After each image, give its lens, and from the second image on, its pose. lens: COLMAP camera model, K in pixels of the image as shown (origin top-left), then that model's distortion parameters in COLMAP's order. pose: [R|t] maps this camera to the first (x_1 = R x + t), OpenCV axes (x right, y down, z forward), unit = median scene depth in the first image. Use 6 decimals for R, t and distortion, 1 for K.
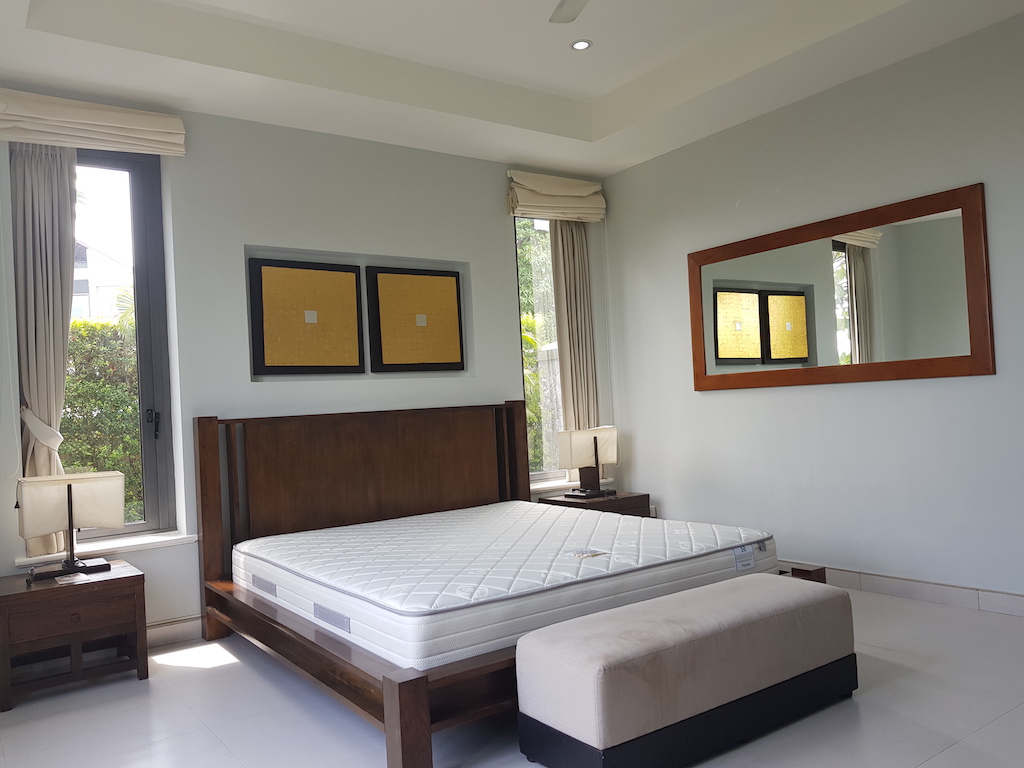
lens RADIAL K [[798.2, 0, 512.0], [0, 798.2, 384.0], [0, 0, 1]] dist [0.030933, -0.002333]
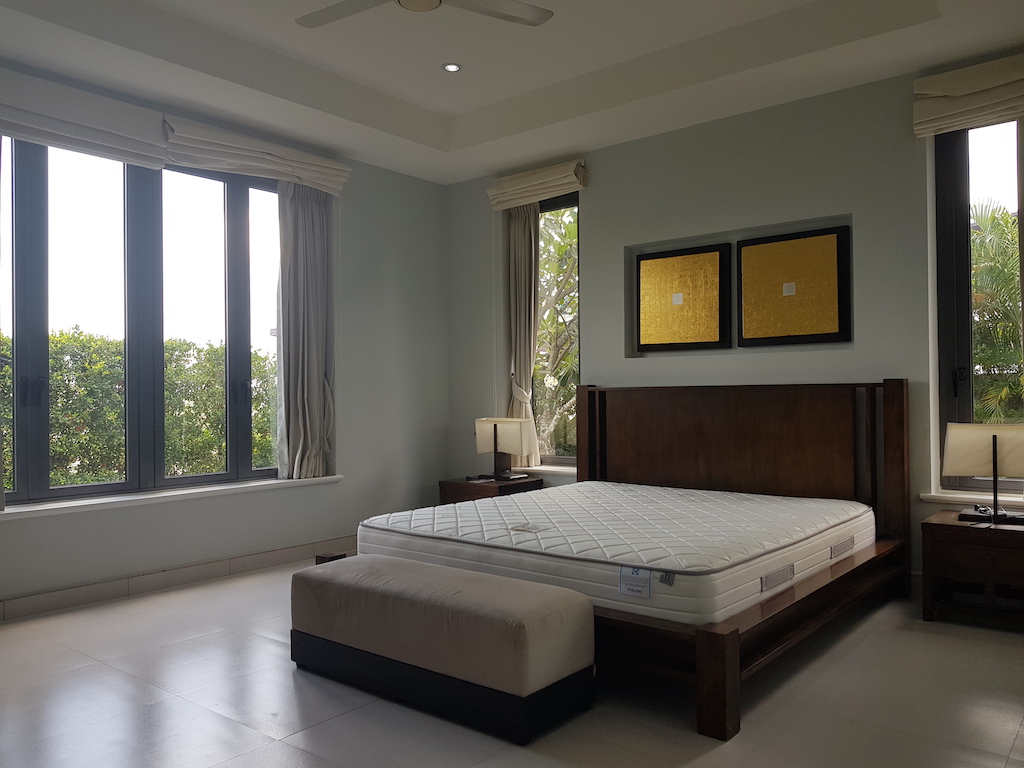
lens RADIAL K [[798.2, 0, 512.0], [0, 798.2, 384.0], [0, 0, 1]] dist [0.030933, -0.002333]
pose [[0.258833, 0.040324, -0.965080, 0.783637], [0.020579, 0.998671, 0.047247, -0.023160], [0.965703, -0.032089, 0.257660, 0.497069]]
